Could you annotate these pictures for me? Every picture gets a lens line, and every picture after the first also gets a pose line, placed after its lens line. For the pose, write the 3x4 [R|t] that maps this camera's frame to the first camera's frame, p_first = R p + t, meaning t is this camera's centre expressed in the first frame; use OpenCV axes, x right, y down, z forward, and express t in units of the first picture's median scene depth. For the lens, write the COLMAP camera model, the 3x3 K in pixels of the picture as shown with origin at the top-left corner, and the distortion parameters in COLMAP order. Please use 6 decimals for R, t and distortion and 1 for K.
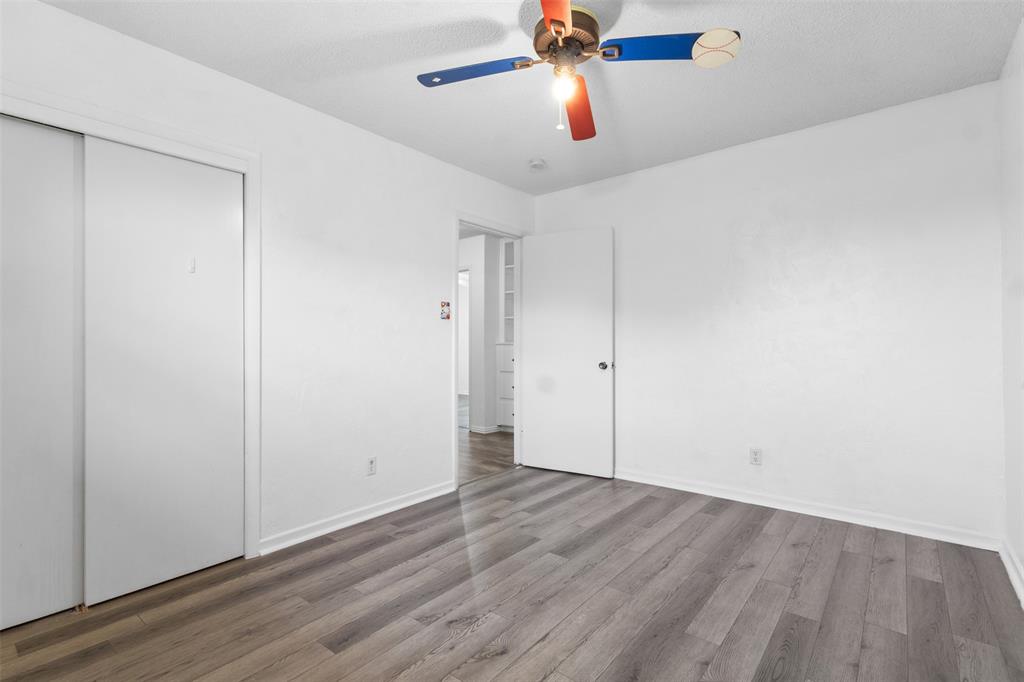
lens RADIAL K [[466.7, 0, 508.9], [0, 466.7, 340.9], [0, 0, 1]] dist [0.000246, 0.000727]
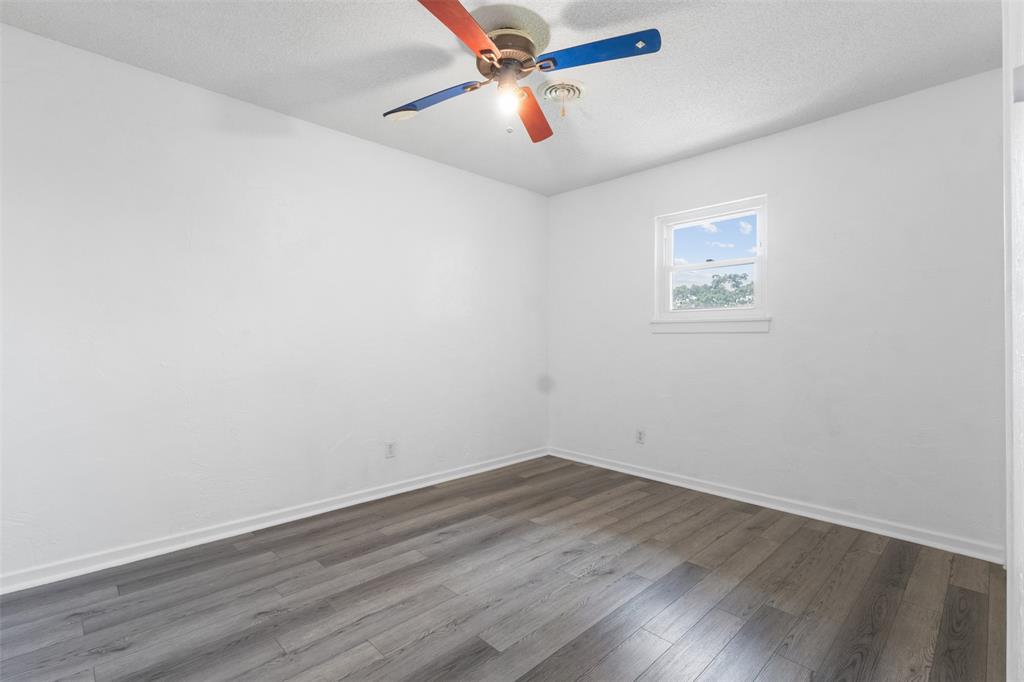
lens RADIAL K [[466.7, 0, 508.9], [0, 466.7, 340.9], [0, 0, 1]] dist [0.000246, 0.000727]
pose [[-0.993341, 0.003313, 0.115167, -0.004400], [0.002480, 0.999970, -0.007374, 0.017158], [-0.115188, -0.007039, -0.993319, 2.042834]]
